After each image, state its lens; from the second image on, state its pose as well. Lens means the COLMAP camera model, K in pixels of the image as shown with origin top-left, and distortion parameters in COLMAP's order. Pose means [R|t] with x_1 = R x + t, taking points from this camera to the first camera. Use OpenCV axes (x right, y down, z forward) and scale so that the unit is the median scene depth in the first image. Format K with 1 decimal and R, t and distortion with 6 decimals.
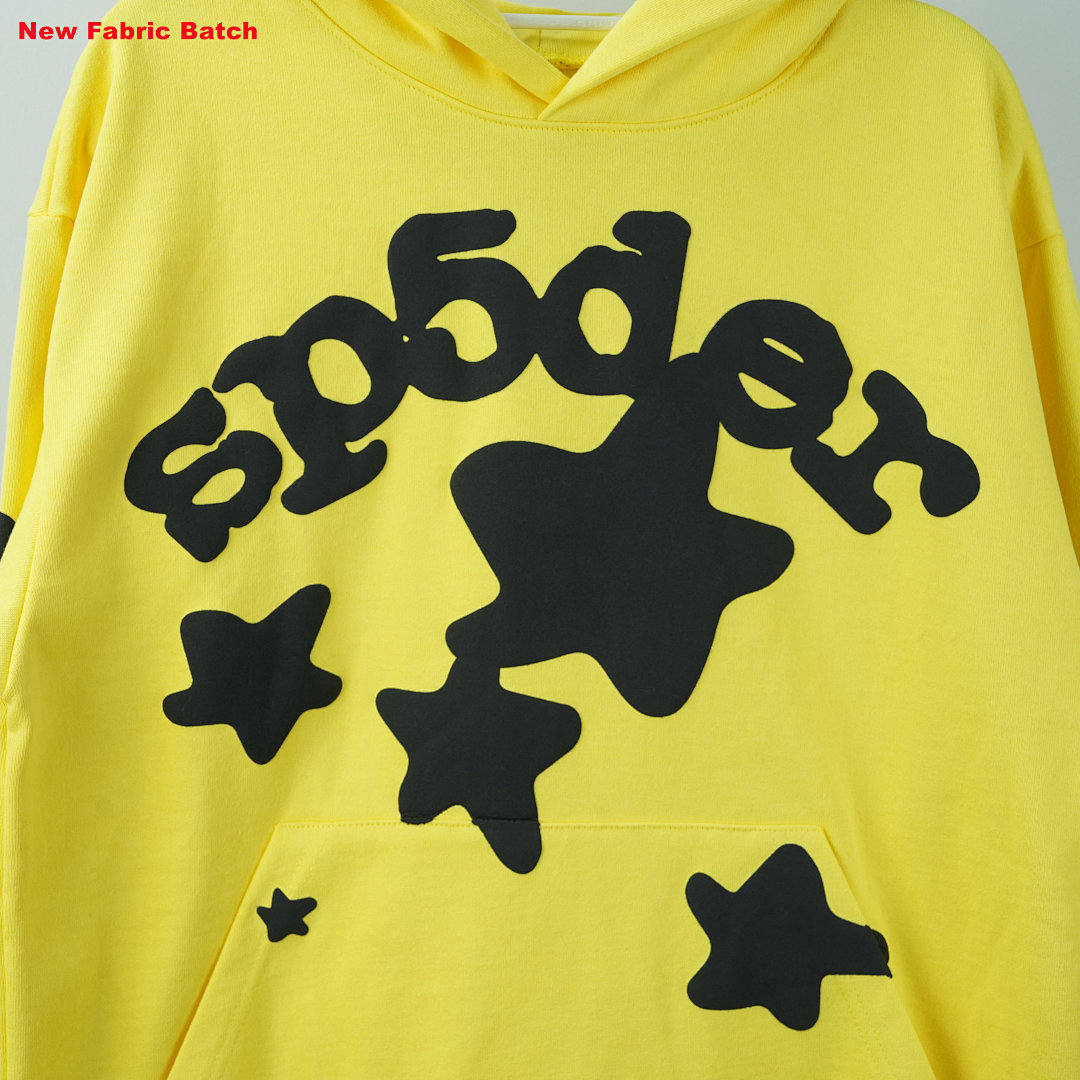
lens RADIAL K [[2586.8, 0, 546.4], [0, 2586.8, 551.1], [0, 0, 1]] dist [0.188059, 0.000000]
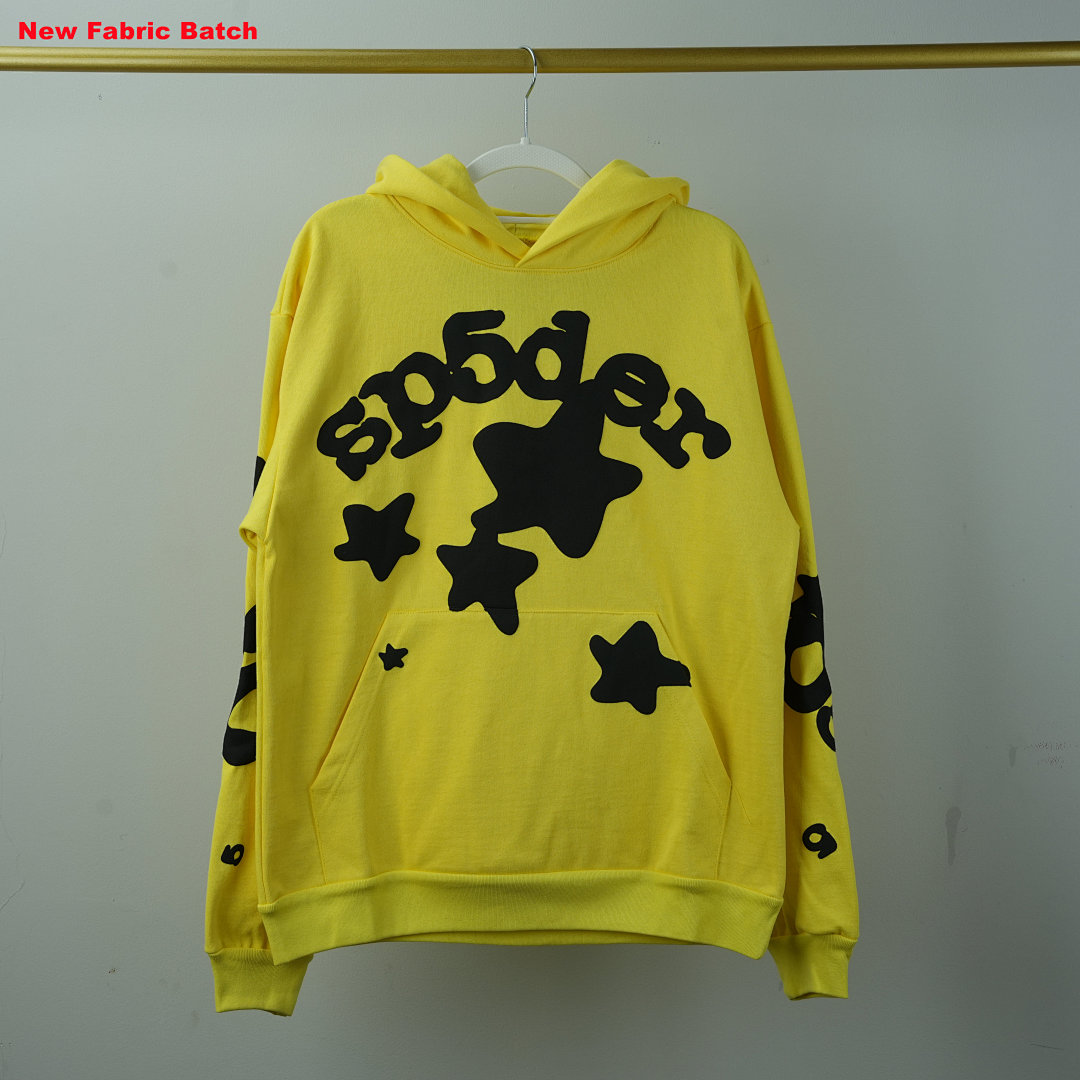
lens RADIAL K [[2524.4, 0, 544.7], [0, 2524.4, 538.7], [0, 0, 1]] dist [0.149754, 0.000000]
pose [[0.999821, -0.005086, 0.018201, -0.017190], [0.005821, 0.999161, -0.040547, 0.129465], [-0.017979, 0.040646, 0.999012, -0.984796]]
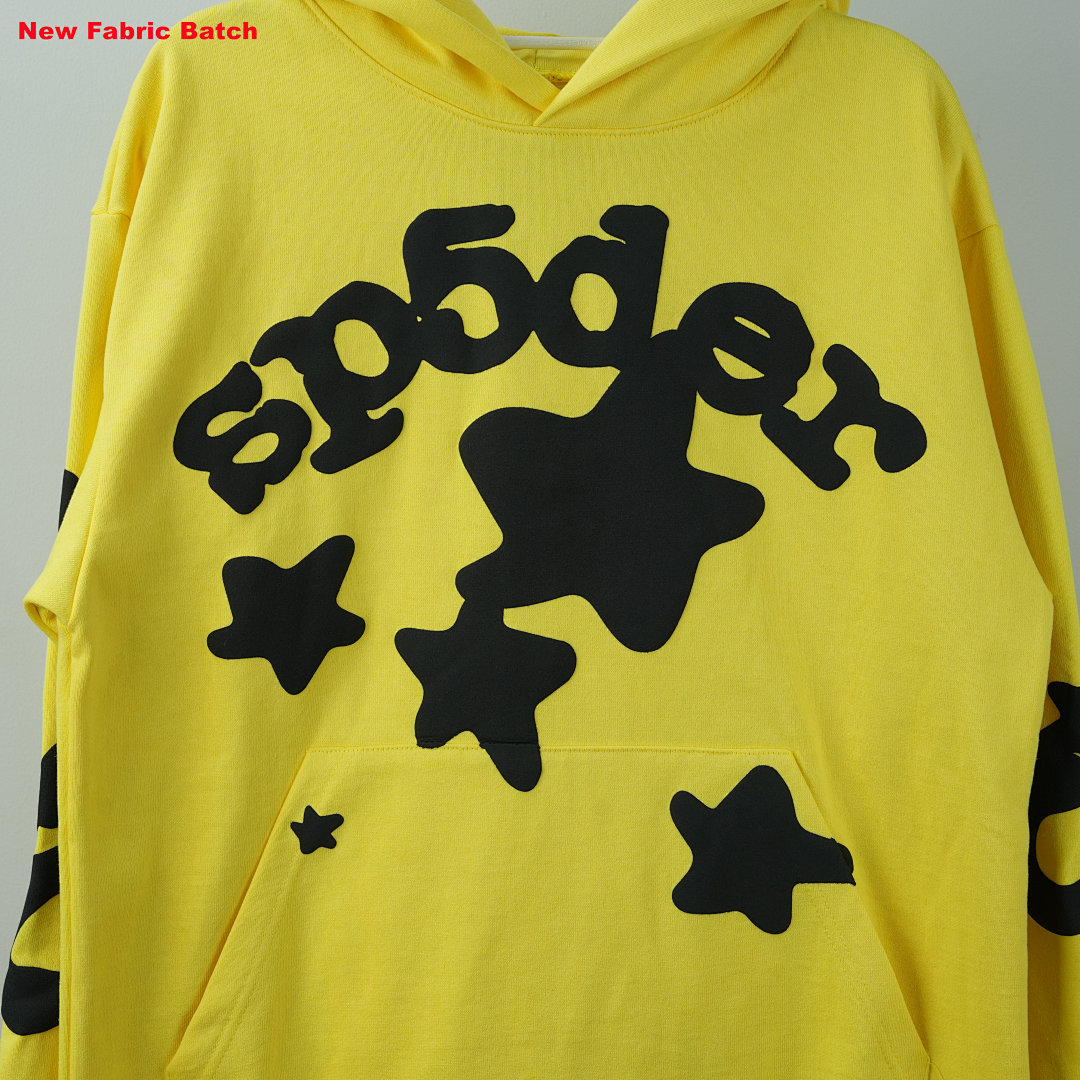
lens RADIAL K [[2586.8, 0, 537.9], [0, 2586.8, 540.6], [0, 0, 1]] dist [0.188059, 0.000000]
pose [[0.999504, -0.006696, -0.030774, 0.031985], [0.005201, 0.998815, -0.048397, 0.070133], [0.031061, 0.048213, 0.998354, -0.130631]]
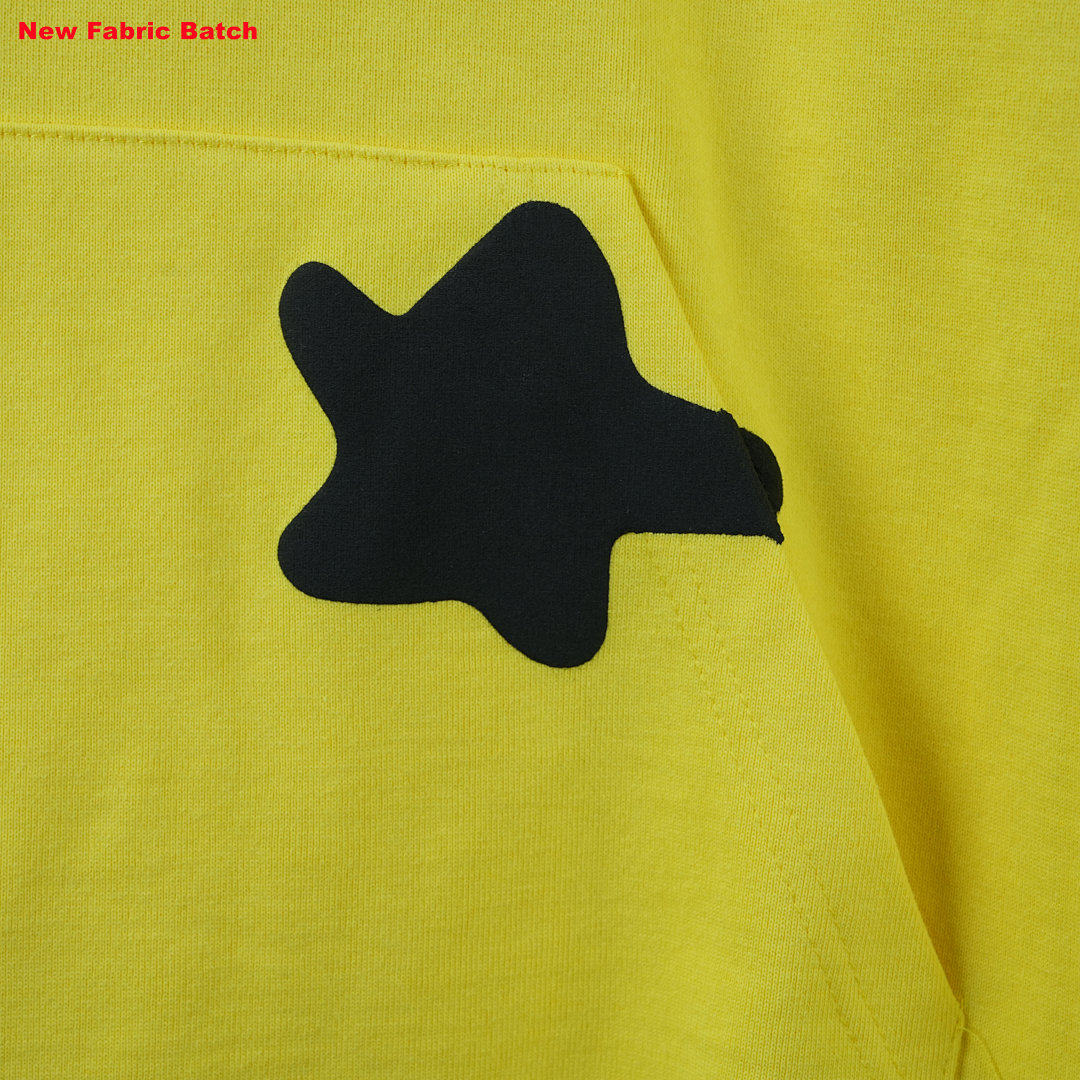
lens RADIAL K [[2586.8, 0, 537.0], [0, 2586.8, 537.7], [0, 0, 1]] dist [0.188059, 0.000000]
pose [[0.995920, 0.038056, -0.081829, 0.129714], [-0.037143, 0.999230, 0.012644, 0.161791], [0.082247, -0.009553, 0.996566, 0.602848]]
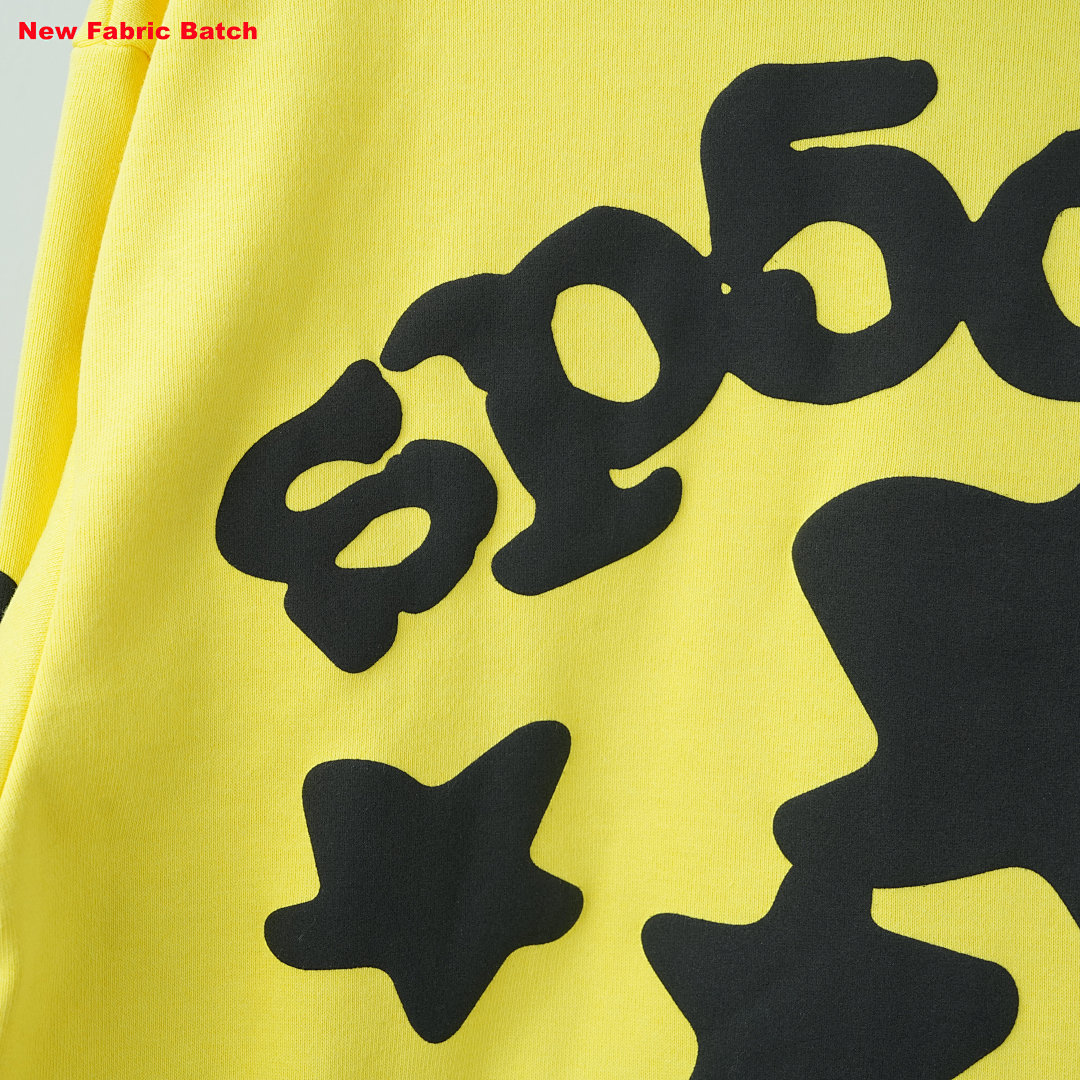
lens RADIAL K [[2586.8, 0, 531.6], [0, 2586.8, 534.6], [0, 0, 1]] dist [0.188059, 0.000000]
pose [[0.997869, 0.038382, -0.052767, -0.063748], [-0.041599, 0.997253, -0.061286, 0.007065], [0.050270, 0.063351, 0.996724, 0.437386]]
